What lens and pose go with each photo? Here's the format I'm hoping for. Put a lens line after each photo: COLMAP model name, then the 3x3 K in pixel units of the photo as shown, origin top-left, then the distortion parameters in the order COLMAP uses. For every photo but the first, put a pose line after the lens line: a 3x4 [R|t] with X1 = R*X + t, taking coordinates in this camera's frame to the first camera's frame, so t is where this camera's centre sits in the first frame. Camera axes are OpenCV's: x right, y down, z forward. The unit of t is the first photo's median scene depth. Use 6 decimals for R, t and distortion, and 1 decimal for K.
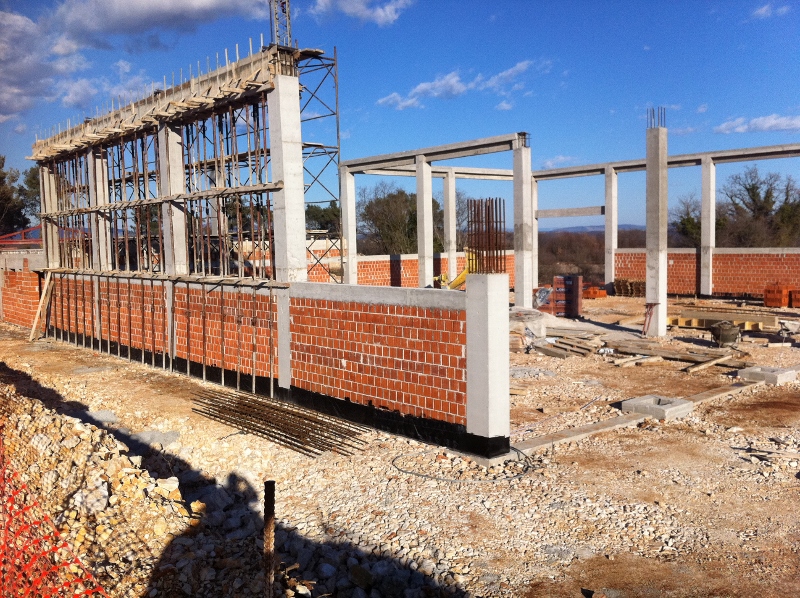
lens RADIAL K [[771.8, 0, 400.0], [0, 771.8, 299.0], [0, 0, 1]] dist [-0.000088, -0.017030]
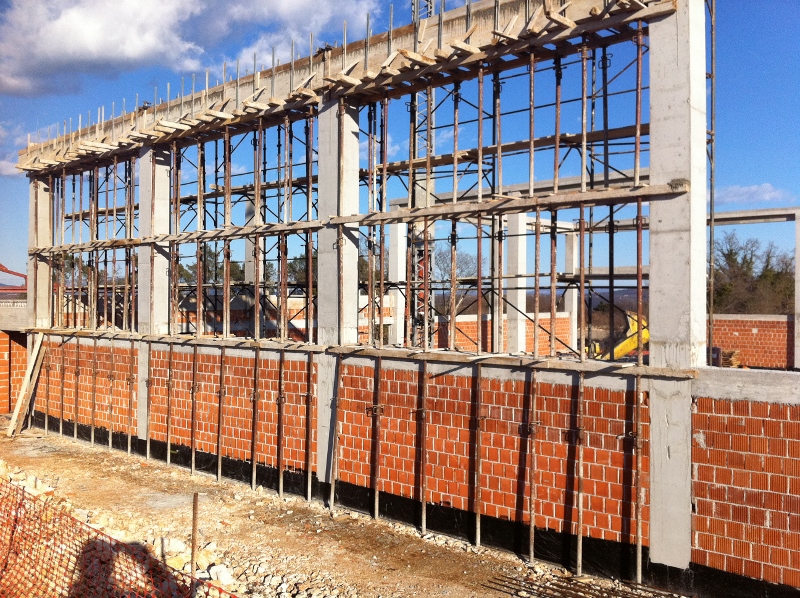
lens RADIAL K [[771.8, 0, 400.0], [0, 771.8, 299.0], [0, 0, 1]] dist [-0.000088, -0.017030]
pose [[0.989324, 0.022540, 0.143978, -0.278299], [-0.011182, 0.996795, -0.079213, -0.016562], [-0.145302, 0.076758, 0.986405, 0.324820]]
